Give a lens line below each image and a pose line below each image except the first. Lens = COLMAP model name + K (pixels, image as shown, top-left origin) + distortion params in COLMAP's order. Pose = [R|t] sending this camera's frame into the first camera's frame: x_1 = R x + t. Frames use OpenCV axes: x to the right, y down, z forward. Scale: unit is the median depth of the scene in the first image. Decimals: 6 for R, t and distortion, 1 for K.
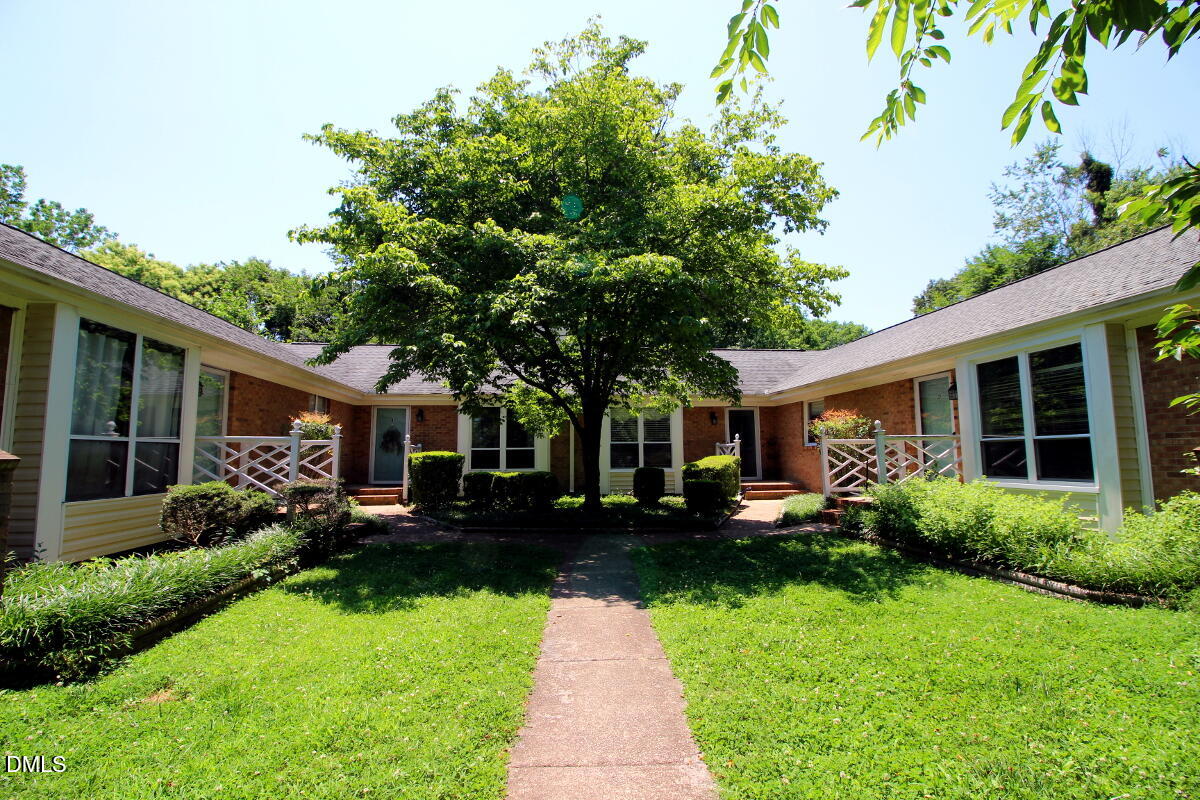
lens RADIAL K [[560.4, 0, 605.7], [0, 560.4, 397.1], [0, 0, 1]] dist [0.000795, -0.000118]
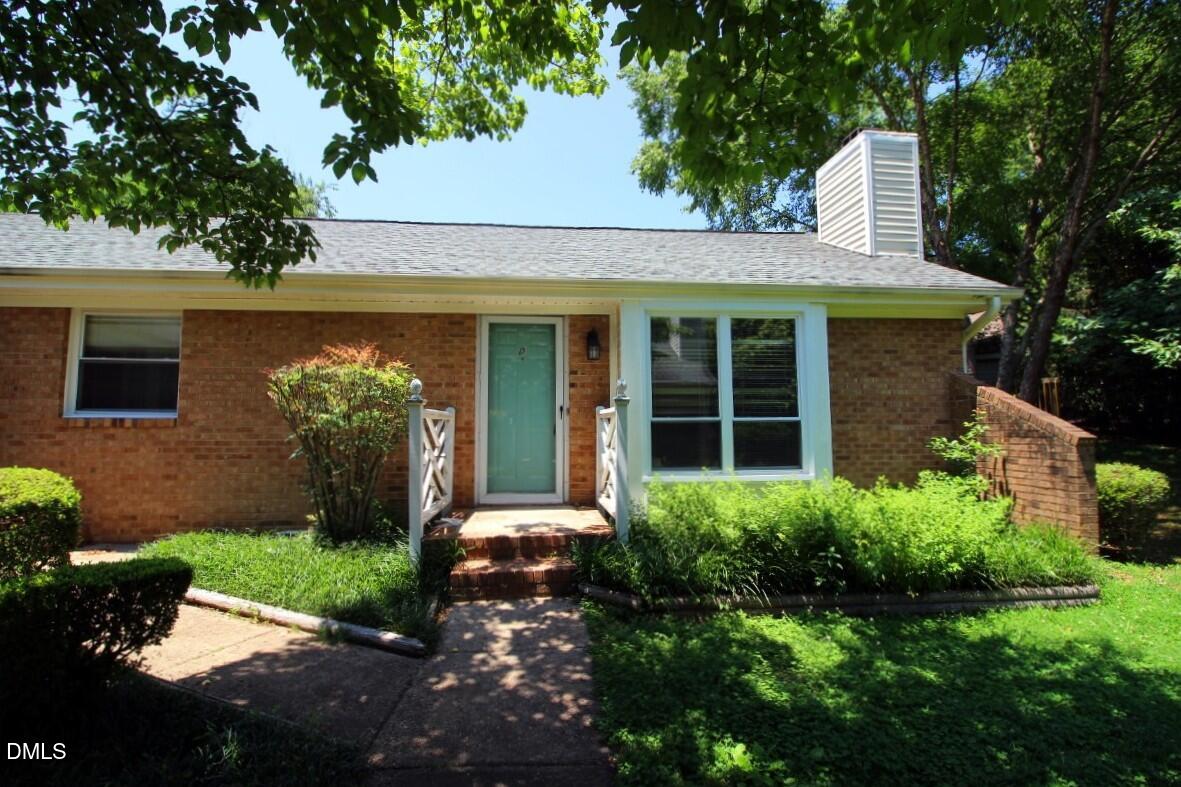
lens RADIAL K [[551.5, 0, 596.1], [0, 551.5, 390.7], [0, 0, 1]] dist [0.000795, -0.000118]
pose [[-0.020734, 0.071132, 0.997251, -0.043001], [-0.094662, 0.992845, -0.072786, 0.106396], [-0.995294, -0.095911, -0.013852, 1.198998]]
